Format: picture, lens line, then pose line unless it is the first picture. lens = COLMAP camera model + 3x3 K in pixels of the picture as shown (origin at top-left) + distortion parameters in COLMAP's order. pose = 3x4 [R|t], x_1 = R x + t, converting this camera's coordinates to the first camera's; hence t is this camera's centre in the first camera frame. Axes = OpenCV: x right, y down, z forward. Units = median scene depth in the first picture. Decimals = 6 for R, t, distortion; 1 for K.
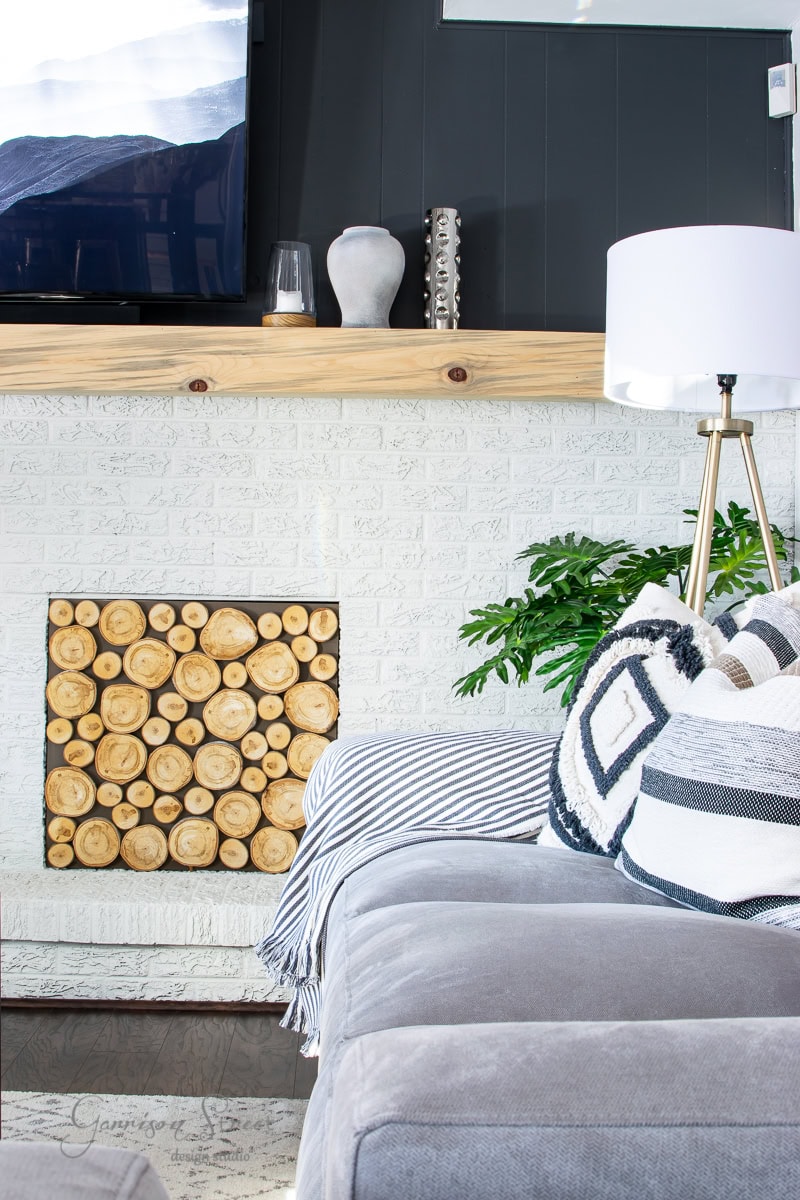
lens RADIAL K [[1805.1, 0, 399.3], [0, 1805.1, 602.7], [0, 0, 1]] dist [-0.168780, 0.000000]
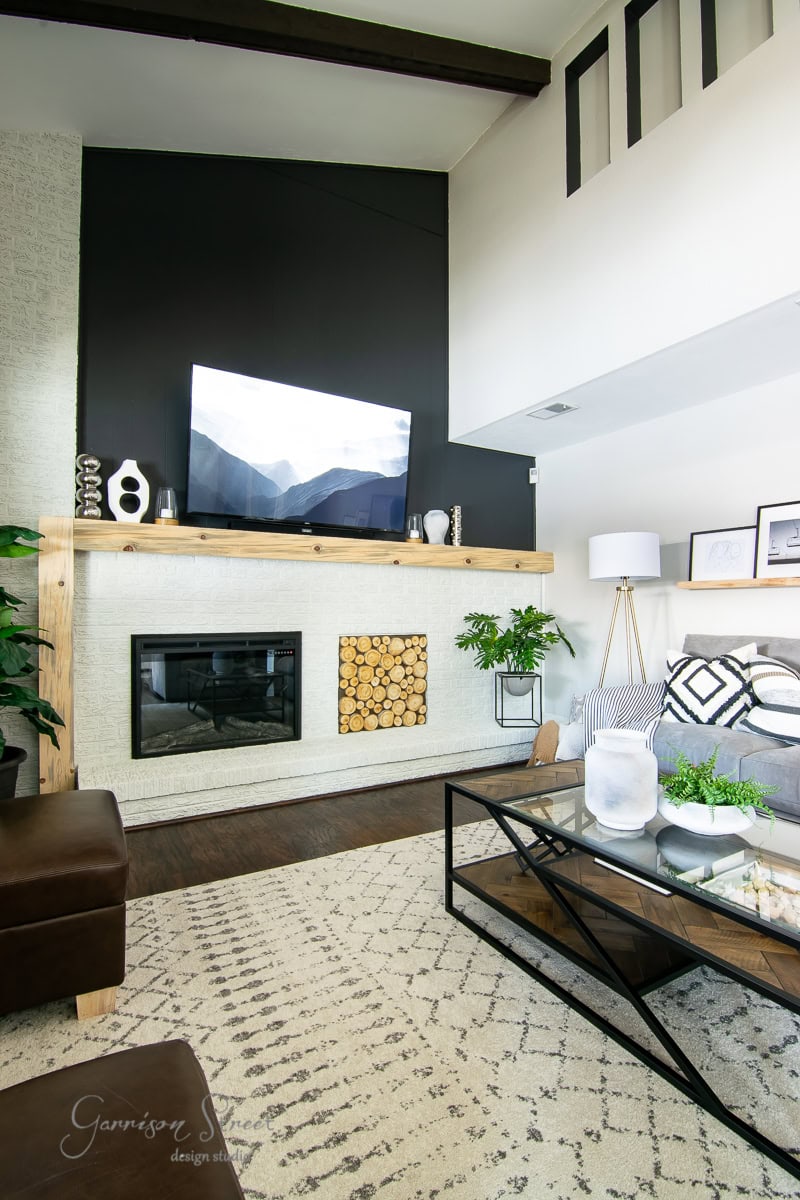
lens RADIAL K [[572.5, 0, 394.0], [0, 572.5, 606.0], [0, 0, 1]] dist [-0.013596, -0.005848]
pose [[0.881624, -0.006519, 0.471907, -0.553499], [0.002845, 0.999960, 0.008497, -0.058270], [-0.471944, -0.006148, 0.881607, 0.184484]]
